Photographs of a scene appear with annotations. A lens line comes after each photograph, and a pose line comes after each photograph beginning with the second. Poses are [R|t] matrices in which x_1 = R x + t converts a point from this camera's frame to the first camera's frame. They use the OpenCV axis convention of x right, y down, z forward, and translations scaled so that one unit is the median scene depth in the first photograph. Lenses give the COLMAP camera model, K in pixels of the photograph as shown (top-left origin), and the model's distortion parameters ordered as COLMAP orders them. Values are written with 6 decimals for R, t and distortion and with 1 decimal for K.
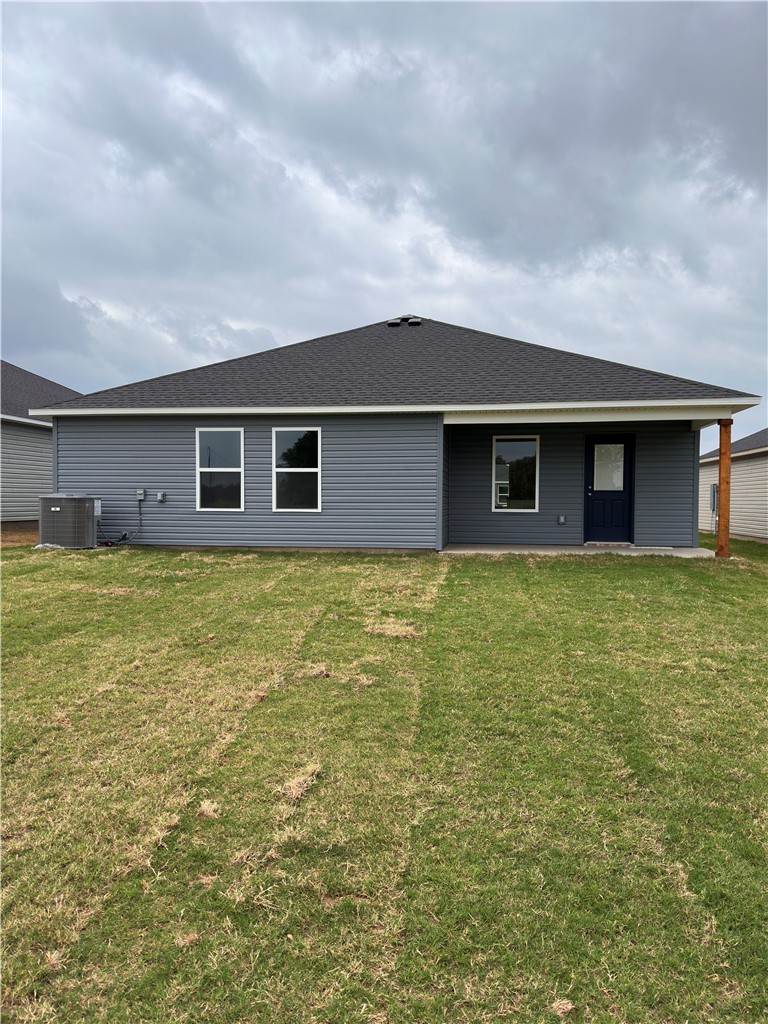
lens RADIAL K [[696.1, 0, 384.0], [0, 696.1, 512.0], [0, 0, 1]] dist [0.154556, 0.000253]
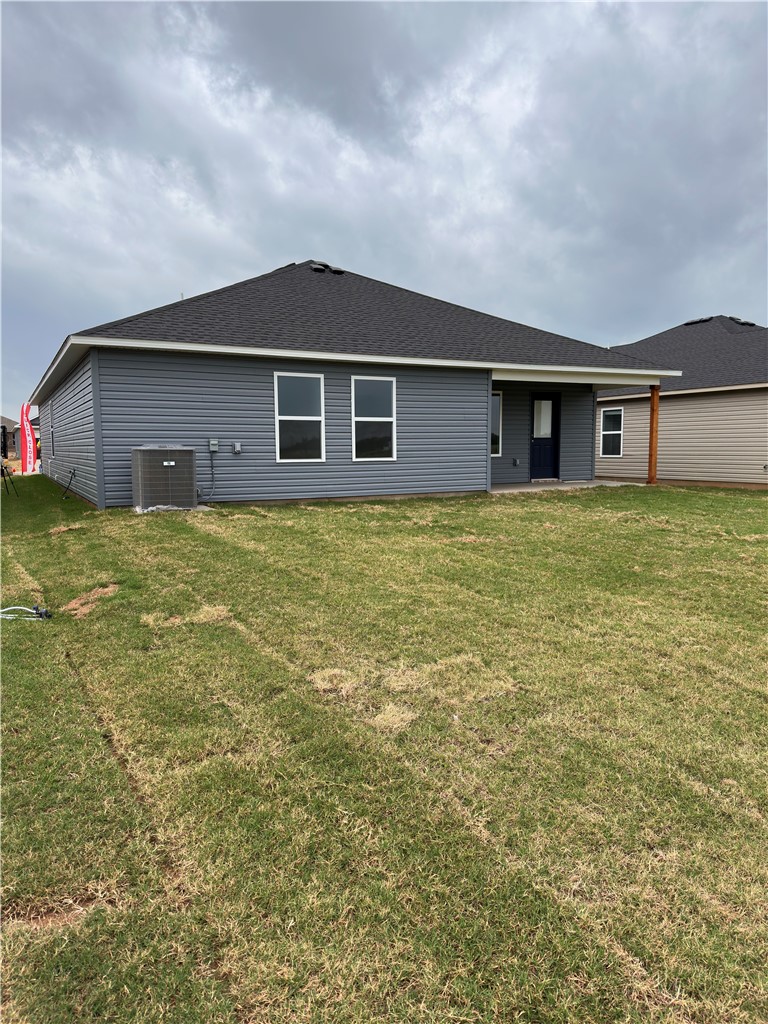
lens RADIAL K [[696.1, 0, 384.0], [0, 696.1, 512.0], [0, 0, 1]] dist [0.154556, 0.000253]
pose [[0.797773, -0.068557, 0.599048, -0.720882], [0.023572, 0.996302, 0.082628, -0.009498], [-0.602497, -0.051798, 0.796438, 0.175810]]
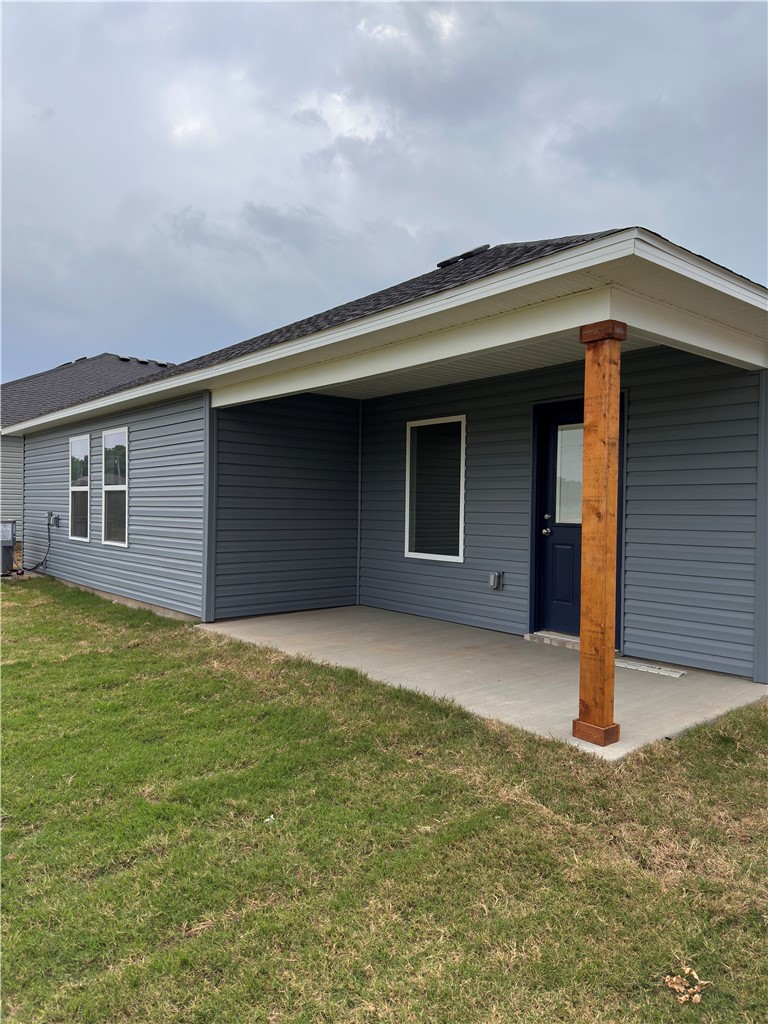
lens RADIAL K [[696.1, 0, 384.0], [0, 696.1, 512.0], [0, 0, 1]] dist [0.154556, 0.000253]
pose [[0.762861, 0.010117, -0.646483, 0.554368], [-0.022867, 0.999674, -0.011340, -0.032309], [0.646157, 0.023434, 0.762844, 0.612012]]
